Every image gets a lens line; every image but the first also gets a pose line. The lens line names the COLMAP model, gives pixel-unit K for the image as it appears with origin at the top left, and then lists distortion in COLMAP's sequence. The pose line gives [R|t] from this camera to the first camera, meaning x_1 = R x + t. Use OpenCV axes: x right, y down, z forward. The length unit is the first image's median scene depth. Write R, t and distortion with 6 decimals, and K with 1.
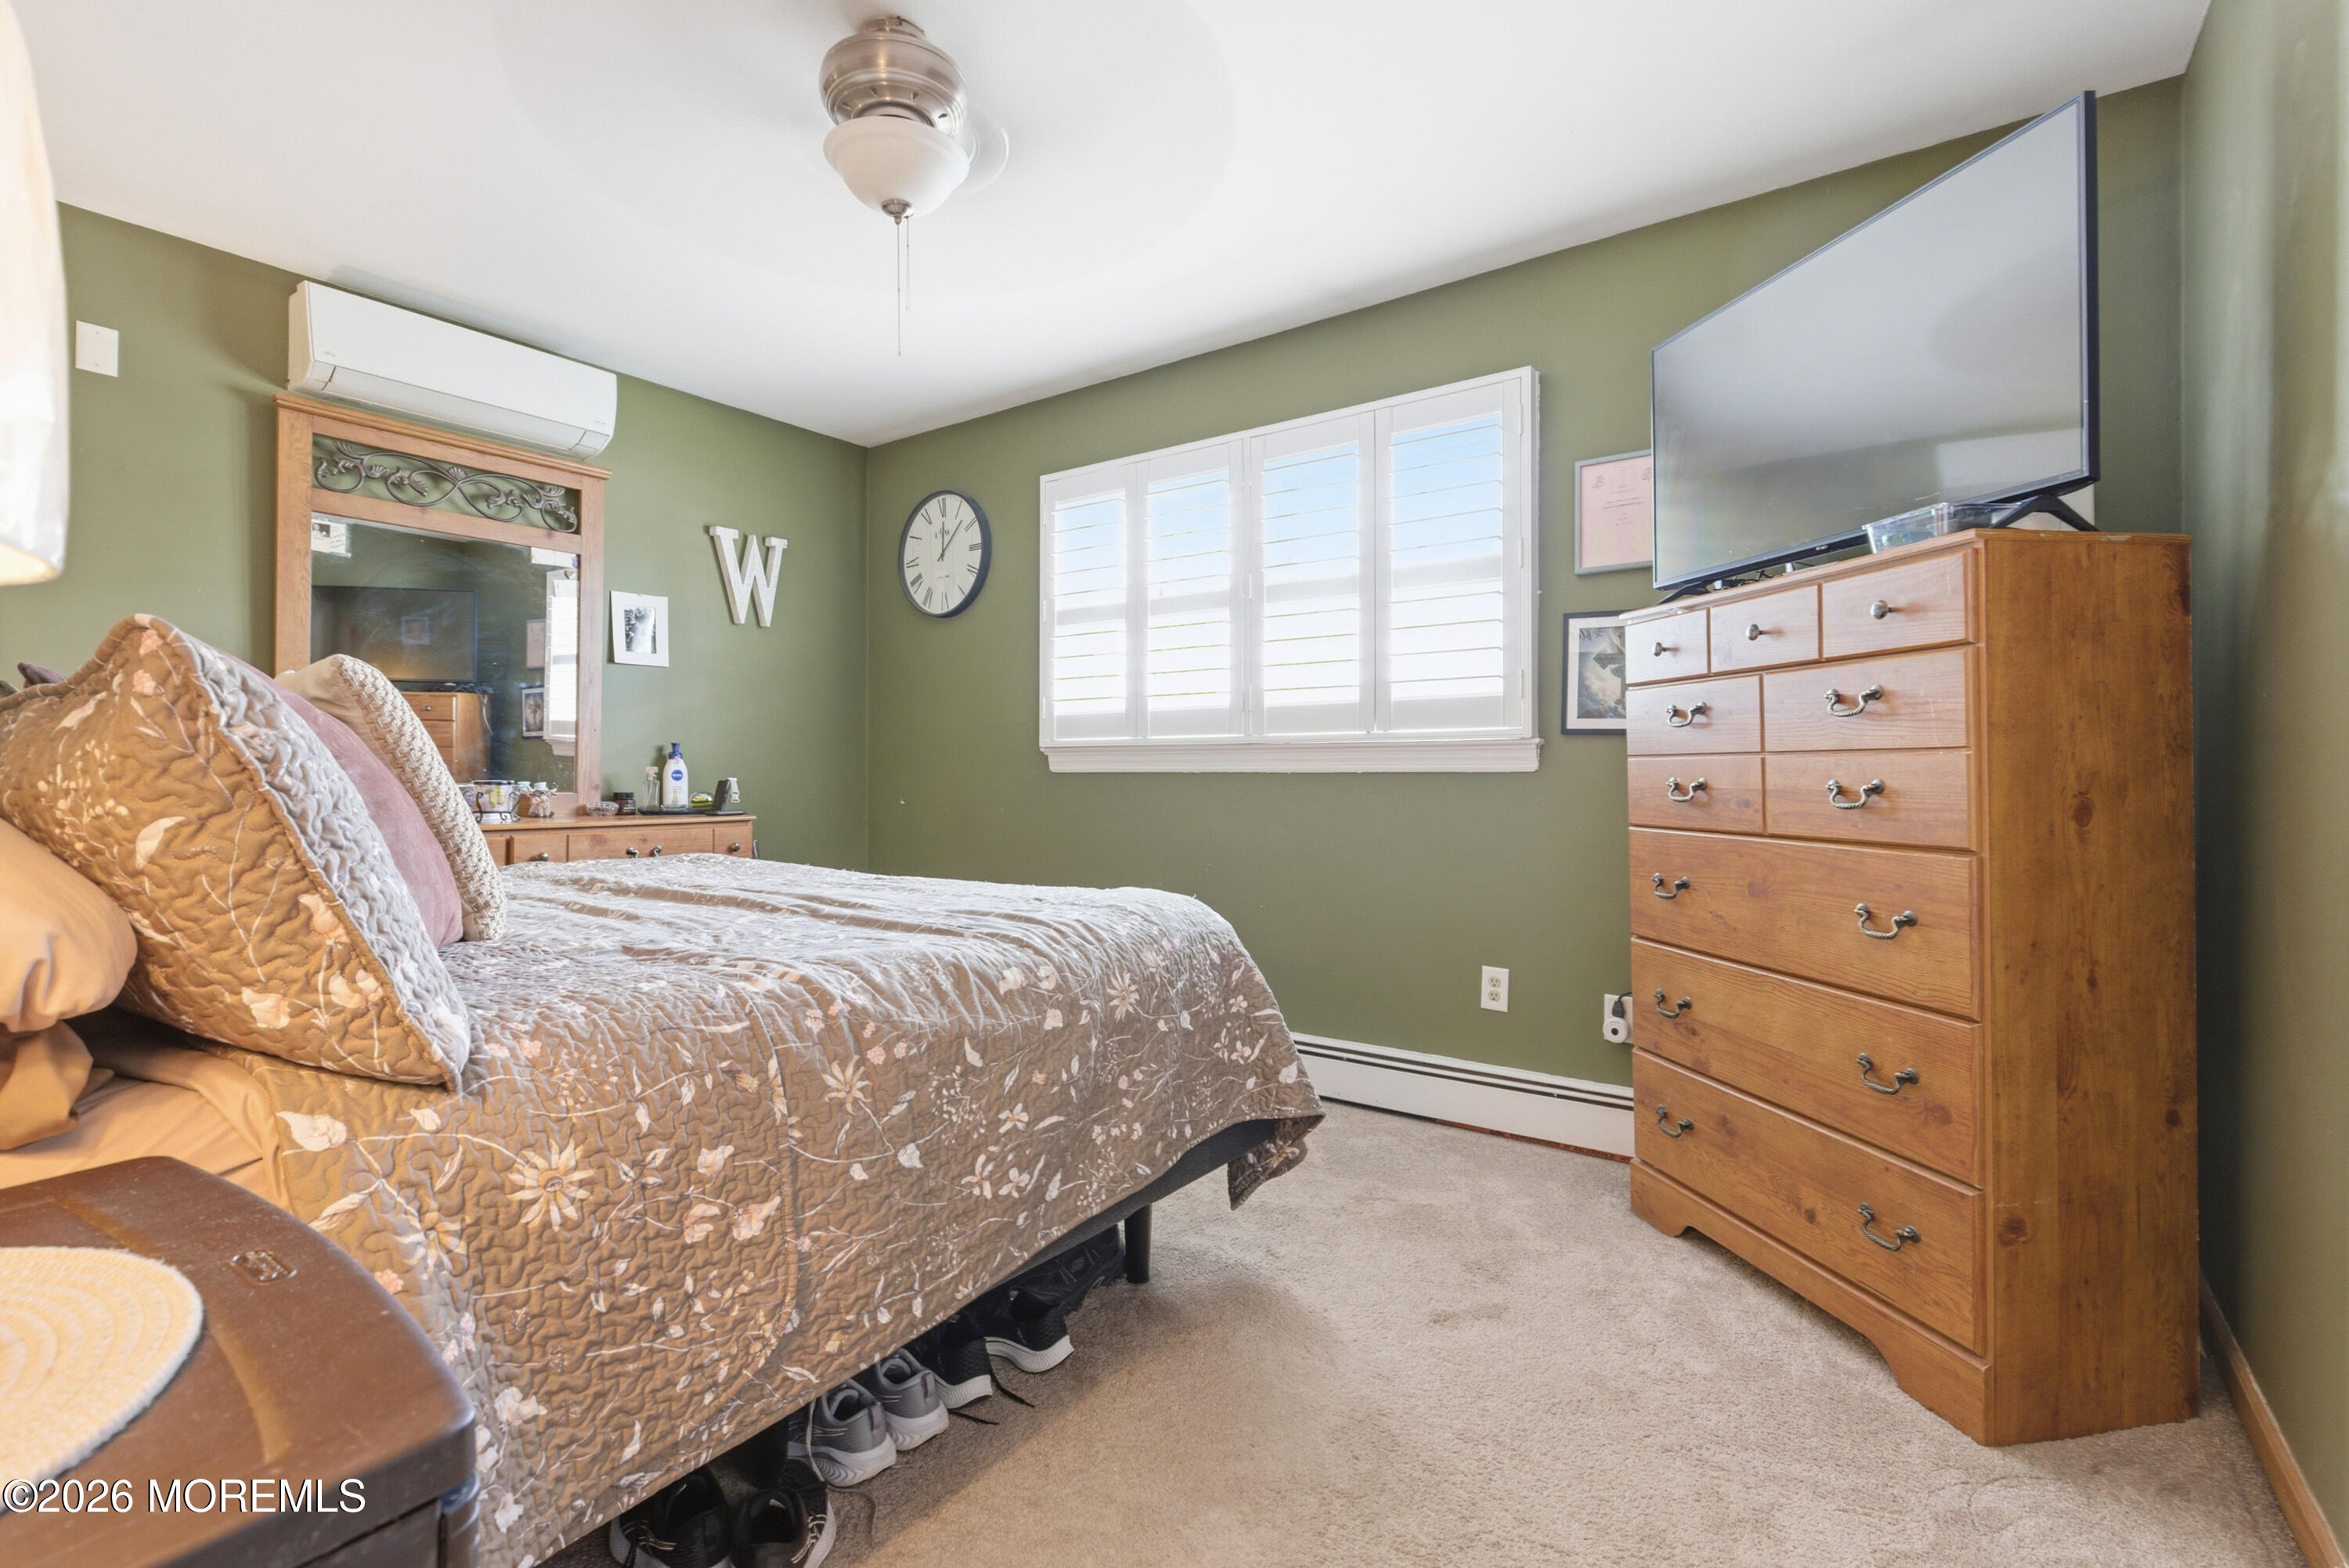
lens RADIAL K [[1067.3, 0, 1170.8], [0, 1067.3, 784.8], [0, 0, 1]] dist [-0.000226, 0.000267]
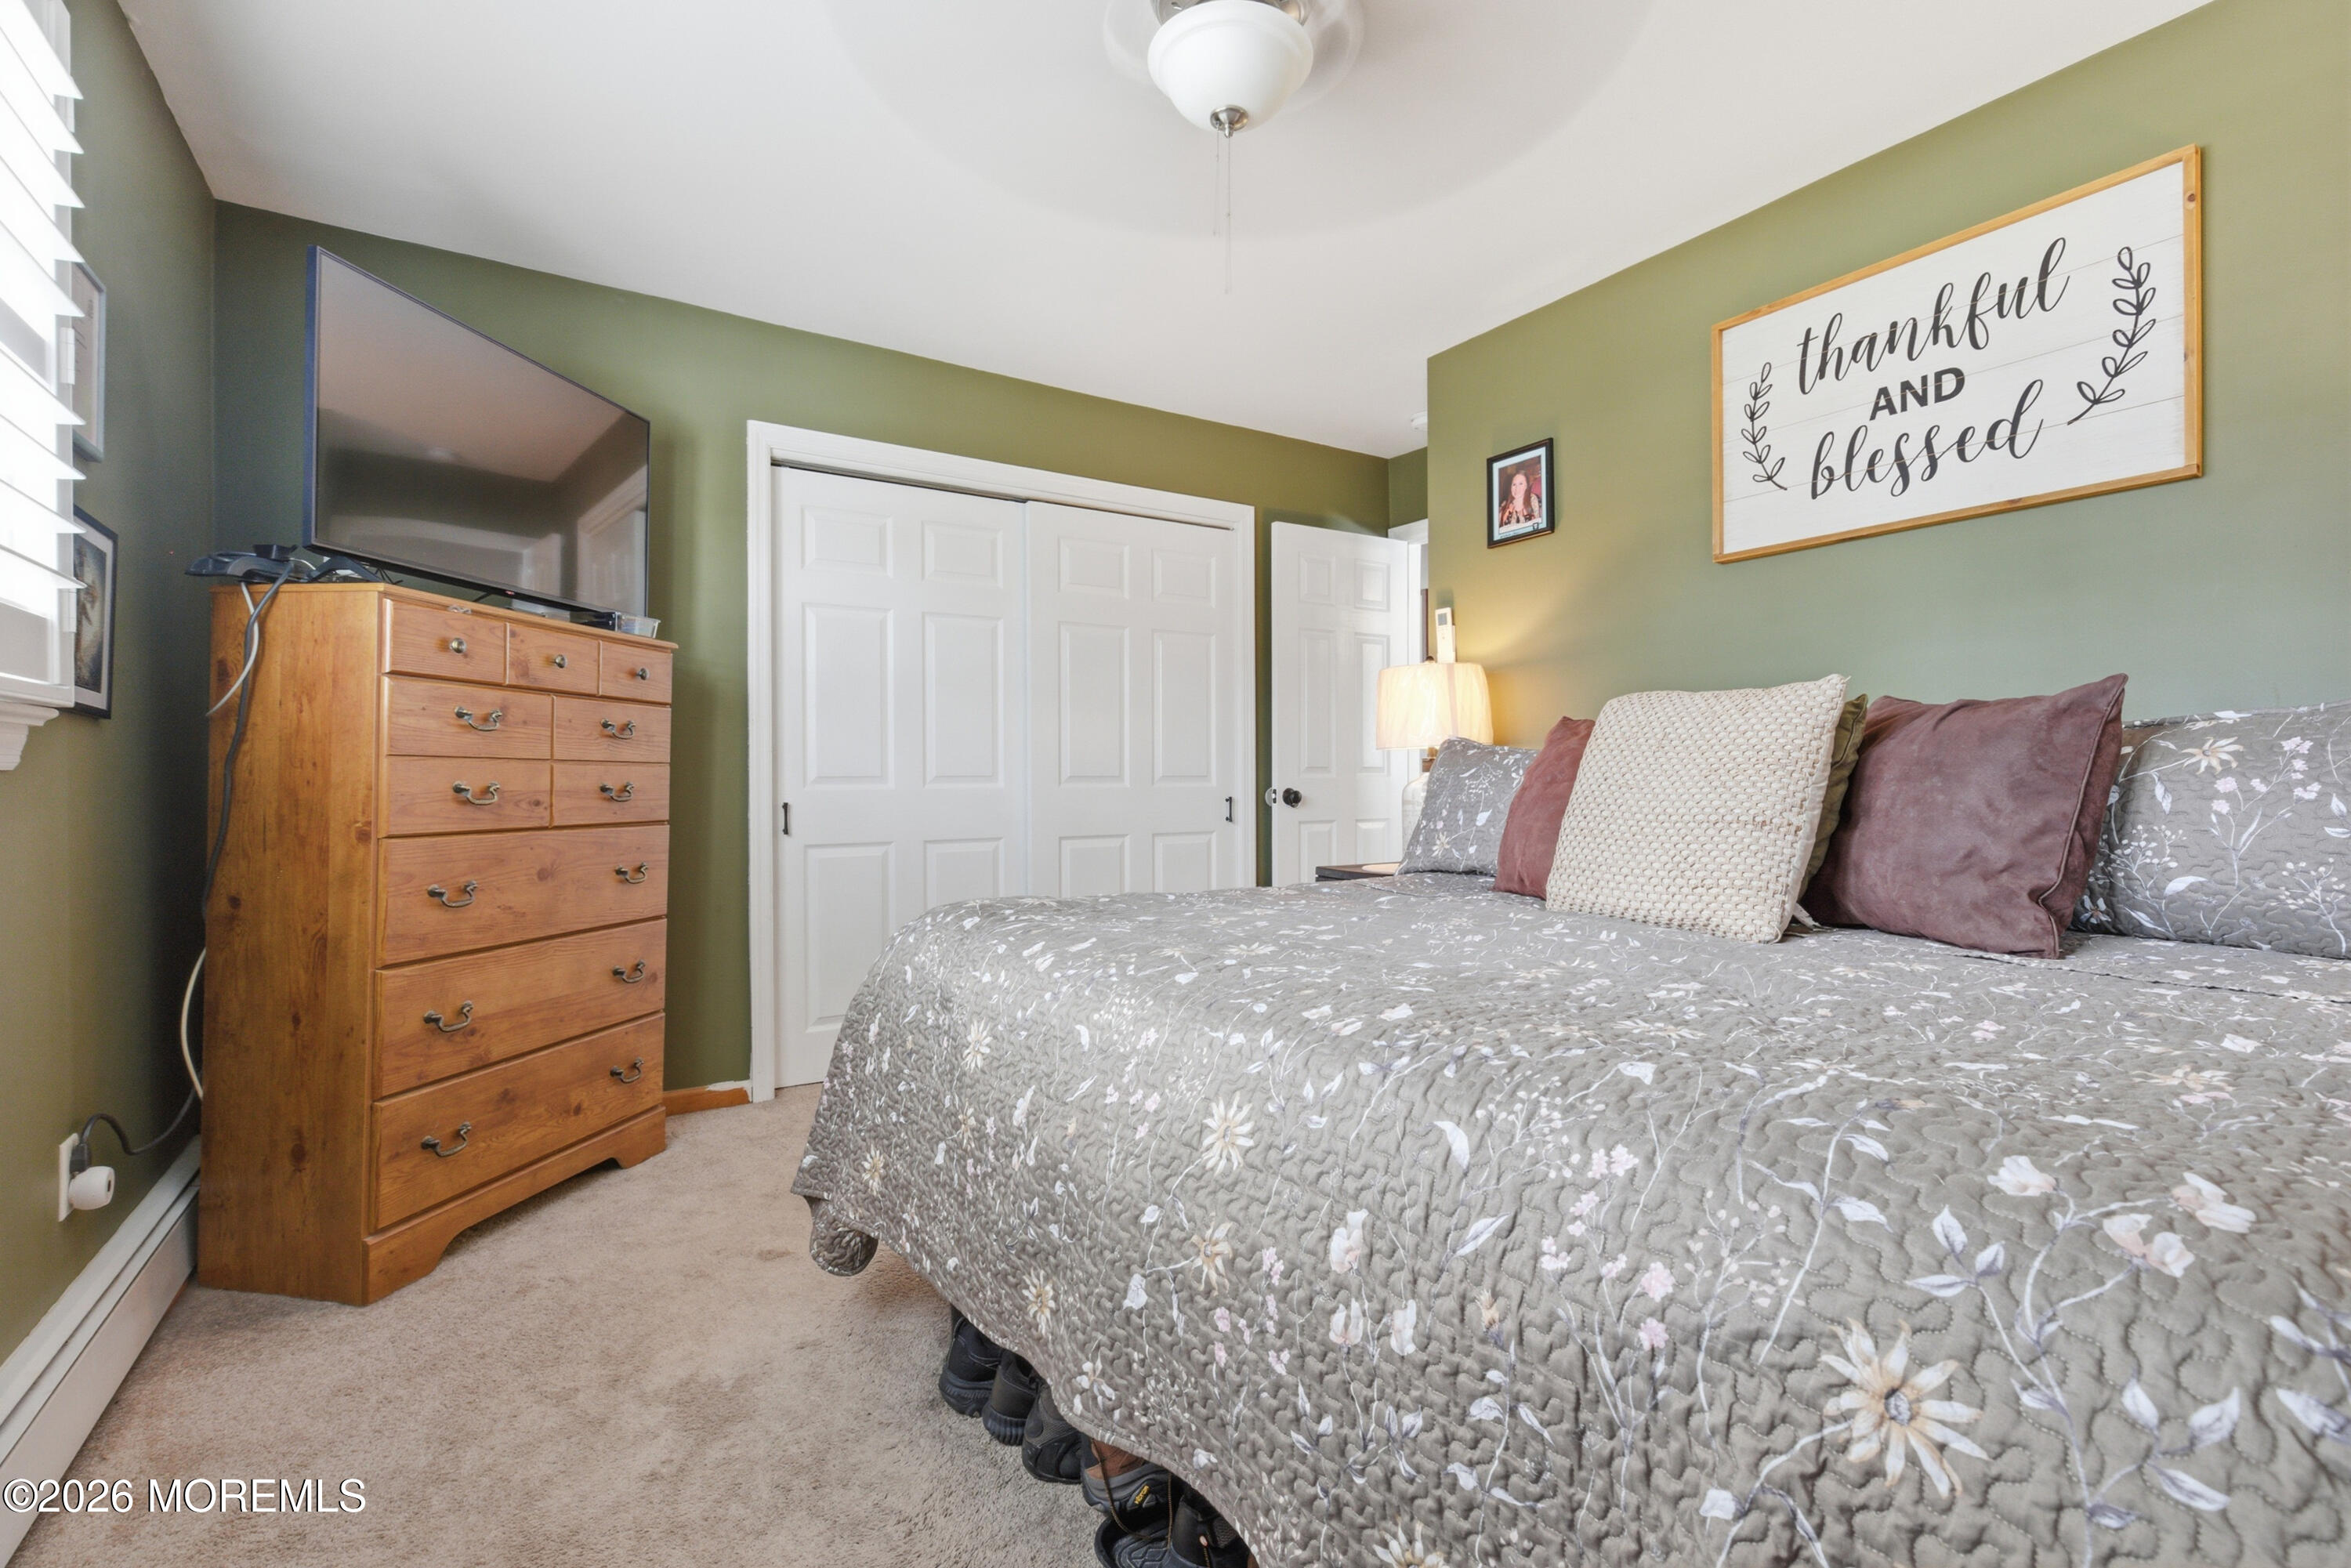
lens RADIAL K [[1068.3, 0, 1171.8], [0, 1068.3, 784.8], [0, 0, 1]] dist [-0.000226, 0.000267]
pose [[-0.934077, 0.001904, 0.357067, -0.543191], [0.006424, 0.999914, 0.011475, -0.011317], [-0.357014, 0.013012, -0.934008, 1.881983]]
